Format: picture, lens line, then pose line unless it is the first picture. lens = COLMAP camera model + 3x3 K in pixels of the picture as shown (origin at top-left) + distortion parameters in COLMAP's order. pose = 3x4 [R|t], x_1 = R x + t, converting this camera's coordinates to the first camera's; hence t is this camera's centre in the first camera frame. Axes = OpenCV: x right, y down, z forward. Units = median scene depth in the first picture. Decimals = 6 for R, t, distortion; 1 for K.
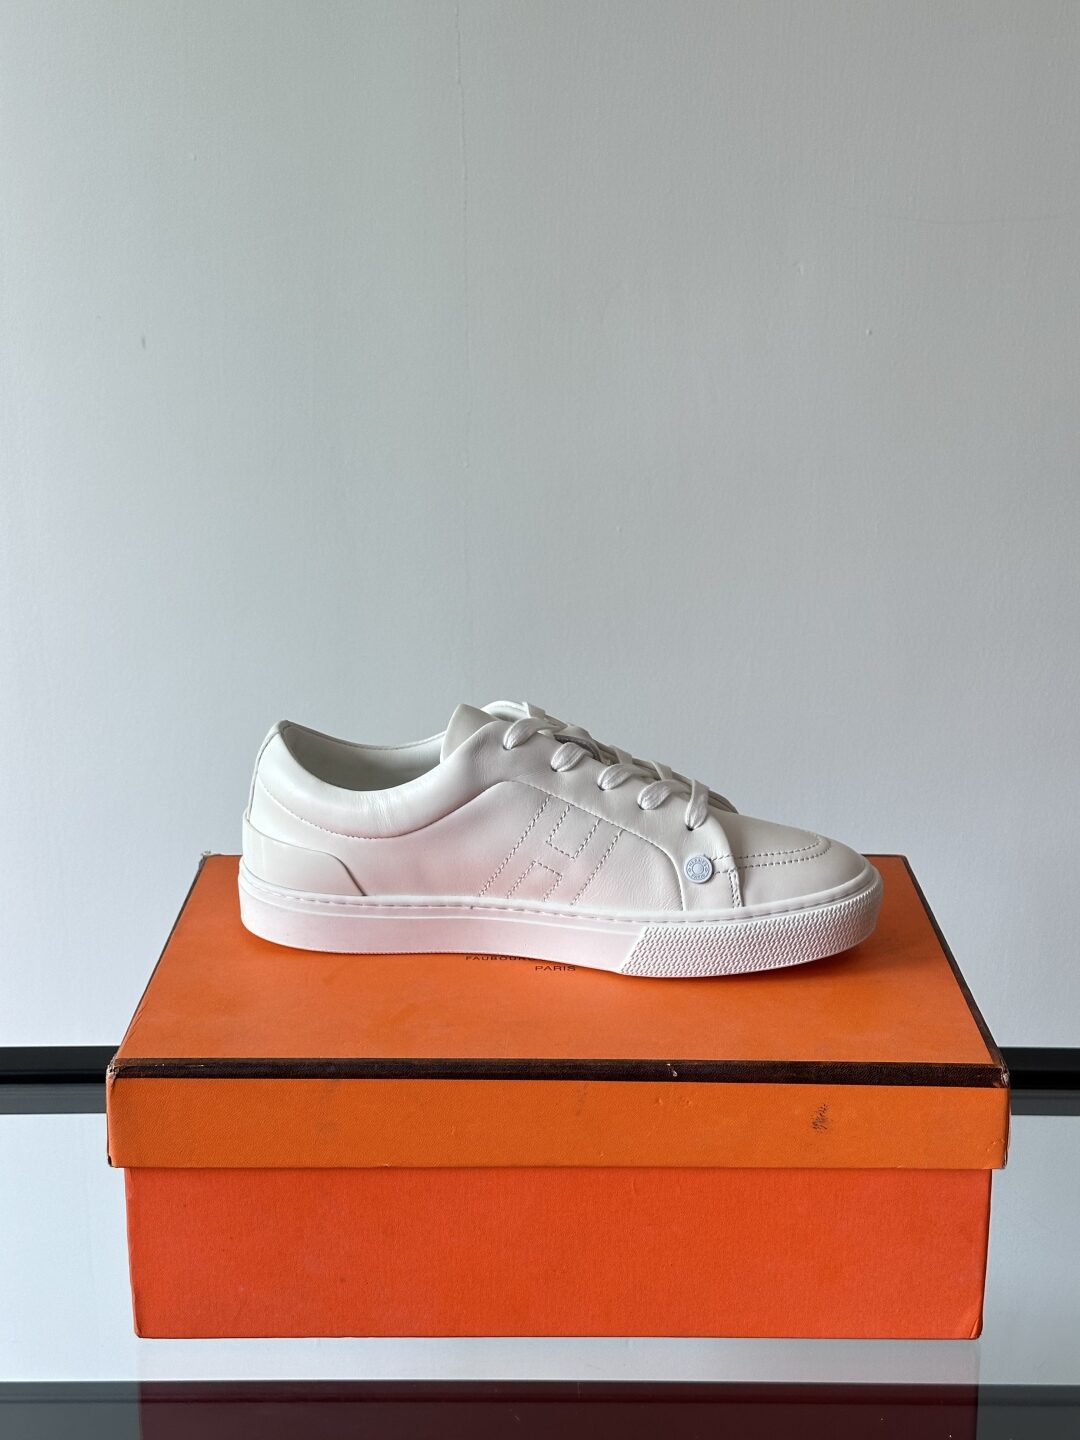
lens RADIAL K [[2036.8, 0, 538.2], [0, 2036.8, 707.7], [0, 0, 1]] dist [0.156694, 0.000000]
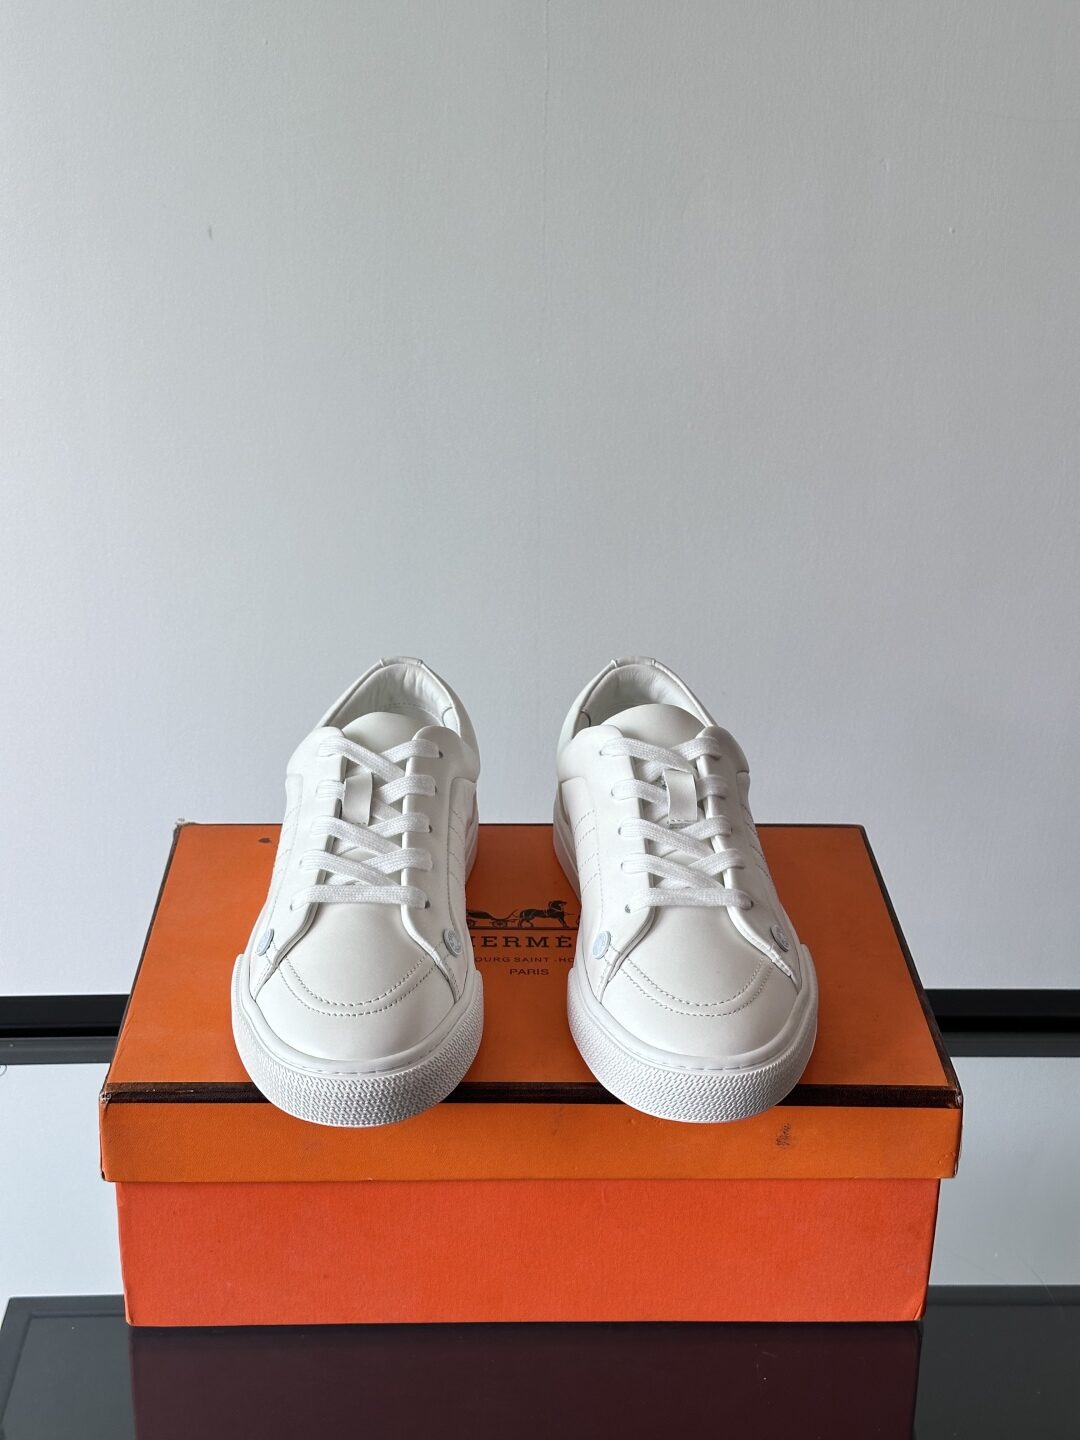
lens RADIAL K [[2036.8, 0, 540.9], [0, 2036.8, 705.4], [0, 0, 1]] dist [0.156694, 0.000000]
pose [[0.999275, 0.006812, 0.037465, -0.027413], [-0.011915, 0.990398, 0.137730, -0.160949], [-0.036167, -0.138077, 0.989761, -0.005683]]
